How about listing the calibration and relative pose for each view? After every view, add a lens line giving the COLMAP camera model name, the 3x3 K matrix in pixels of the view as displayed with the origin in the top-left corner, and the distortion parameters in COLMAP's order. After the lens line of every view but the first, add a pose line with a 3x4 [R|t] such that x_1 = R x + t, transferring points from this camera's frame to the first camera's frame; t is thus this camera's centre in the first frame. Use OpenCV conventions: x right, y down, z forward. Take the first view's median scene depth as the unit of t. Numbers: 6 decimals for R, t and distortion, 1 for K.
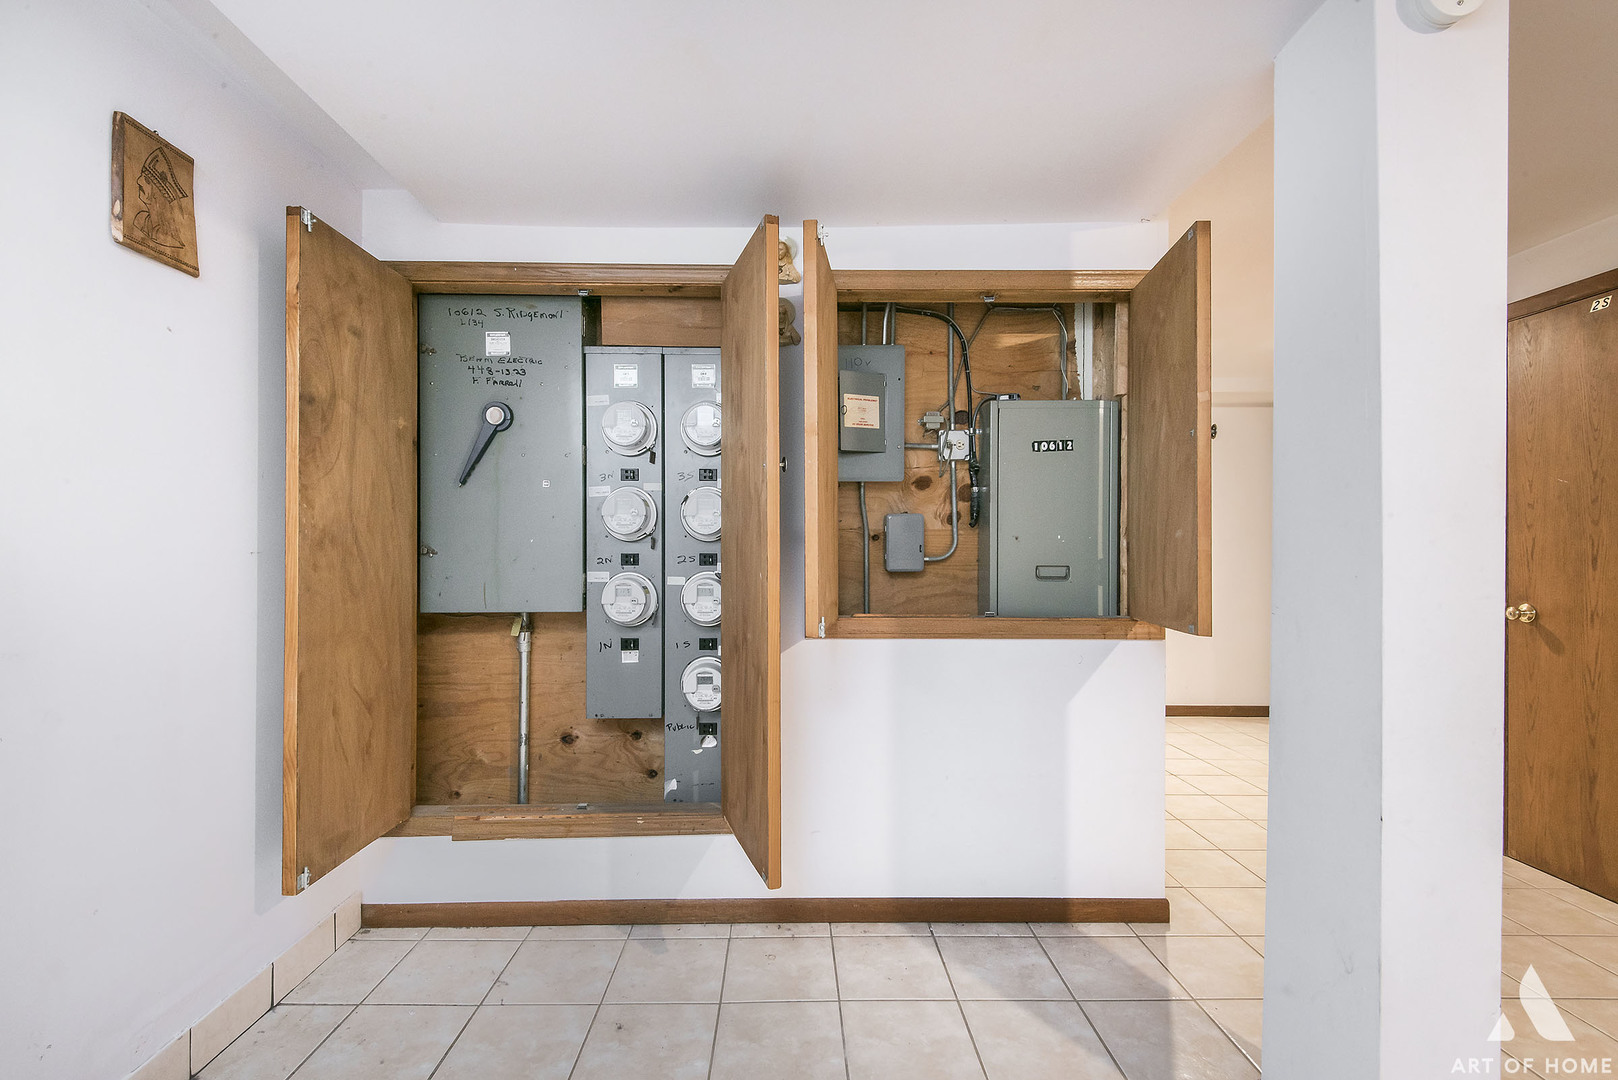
lens RADIAL K [[709.0, 0, 808.7], [0, 709.0, 534.8], [0, 0, 1]] dist [0.018708, -0.007749]
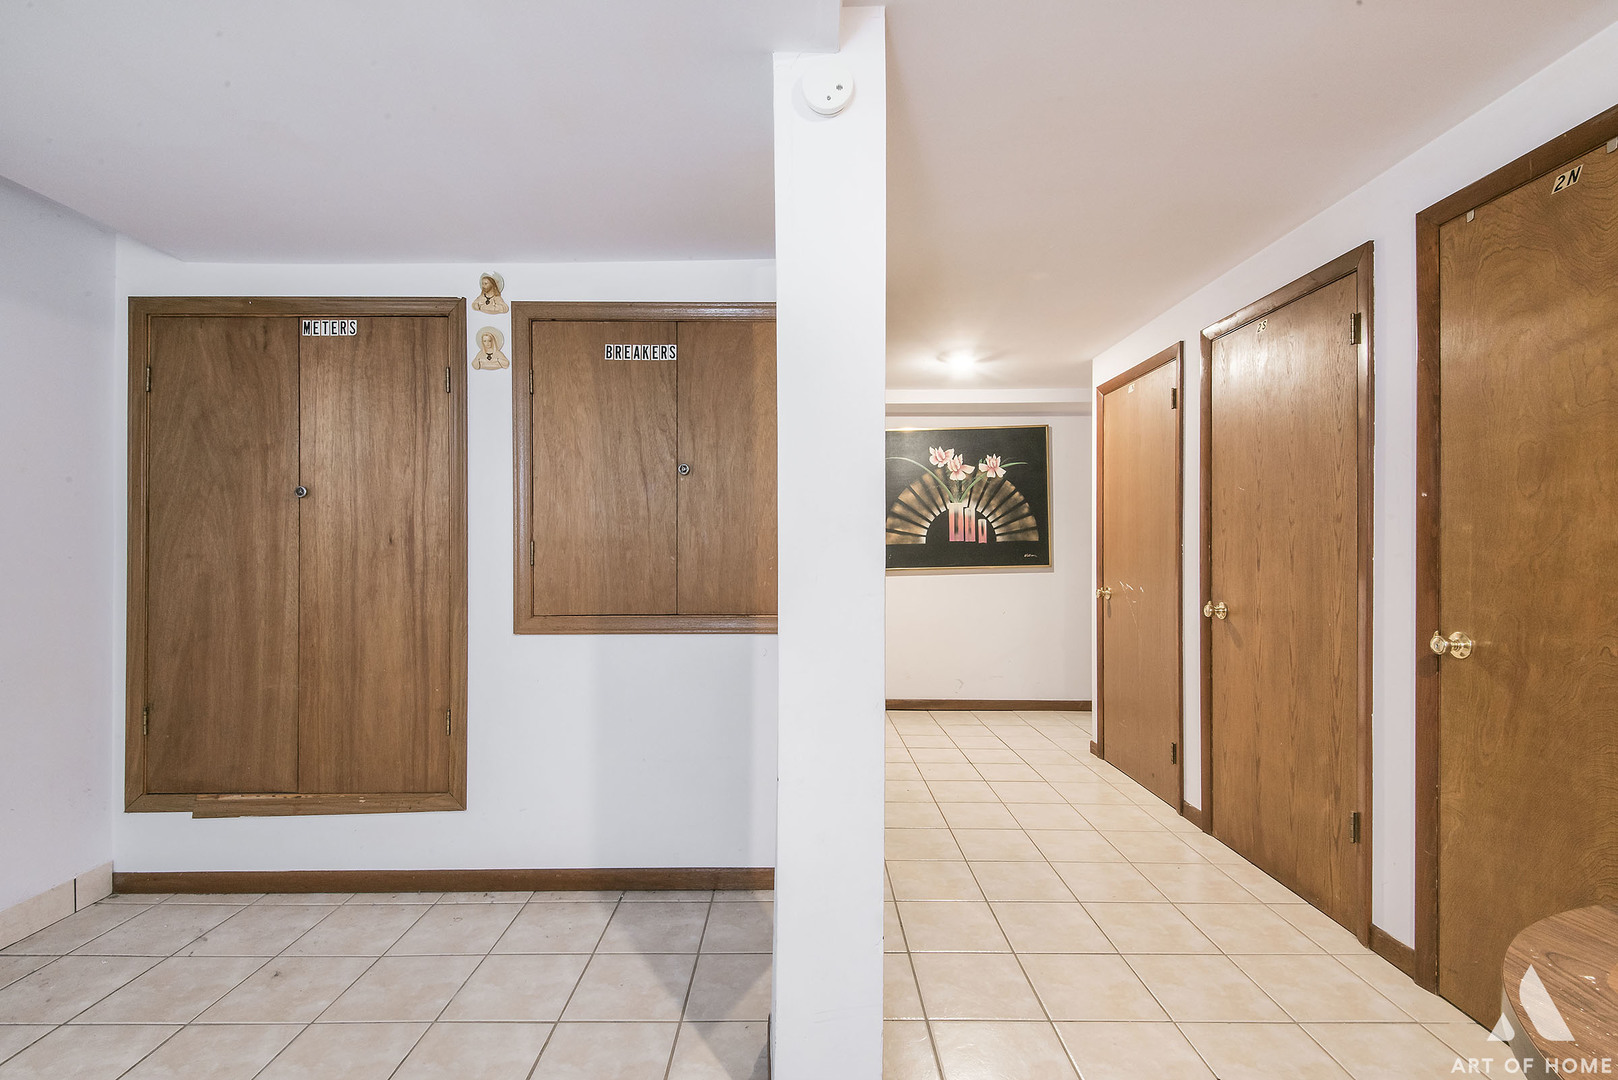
lens RADIAL K [[709.0, 0, 818.4], [0, 709.0, 540.4], [0, 0, 1]] dist [0.018708, -0.007749]
pose [[0.999878, -0.003982, -0.015084, 0.494315], [0.004092, 0.999965, 0.007269, -0.009057], [0.015054, -0.007330, 0.999860, -0.103213]]
